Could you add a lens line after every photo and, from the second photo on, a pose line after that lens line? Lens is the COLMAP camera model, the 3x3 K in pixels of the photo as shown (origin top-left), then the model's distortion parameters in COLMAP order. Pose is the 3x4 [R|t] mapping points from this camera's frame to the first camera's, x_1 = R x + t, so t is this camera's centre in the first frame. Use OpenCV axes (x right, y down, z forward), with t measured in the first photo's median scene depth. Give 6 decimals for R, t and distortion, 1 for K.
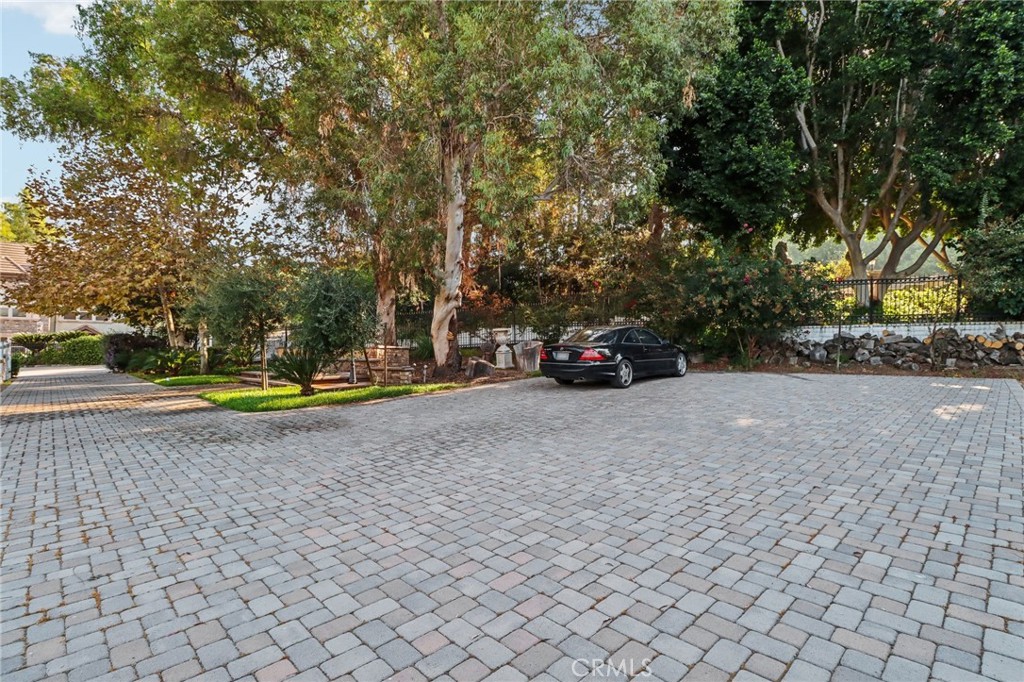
lens RADIAL K [[492.1, 0, 508.4], [0, 492.1, 340.0], [0, 0, 1]] dist [-0.001182, -0.000843]
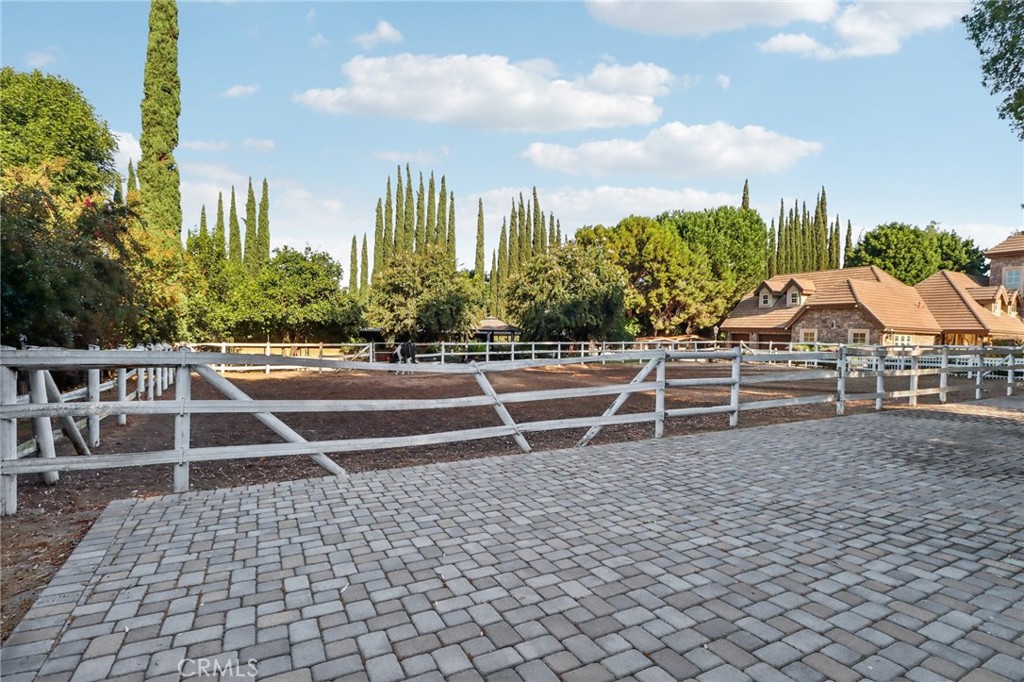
lens RADIAL K [[492.1, 0, 507.8], [0, 492.1, 340.0], [0, 0, 1]] dist [-0.001182, -0.000843]
pose [[-0.288834, 0.002920, -0.957375, 0.824604], [-0.004039, 0.999983, 0.004269, -0.026769], [0.957371, 0.005100, -0.288817, 0.922083]]
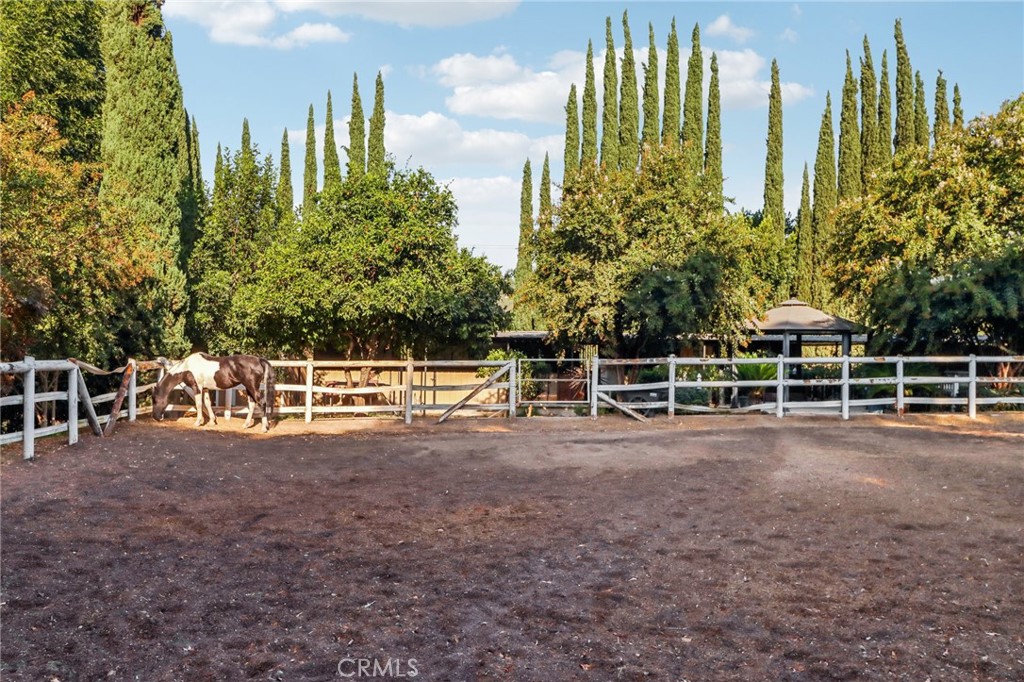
lens RADIAL K [[846.0, 0, 510.4], [0, 846.0, 347.5], [0, 0, 1]] dist [0.010695, -0.008267]
pose [[-0.619295, -0.006134, -0.785135, 0.670537], [0.001647, 0.999957, -0.009112, -0.022194], [0.785157, -0.006937, -0.619258, 0.881690]]
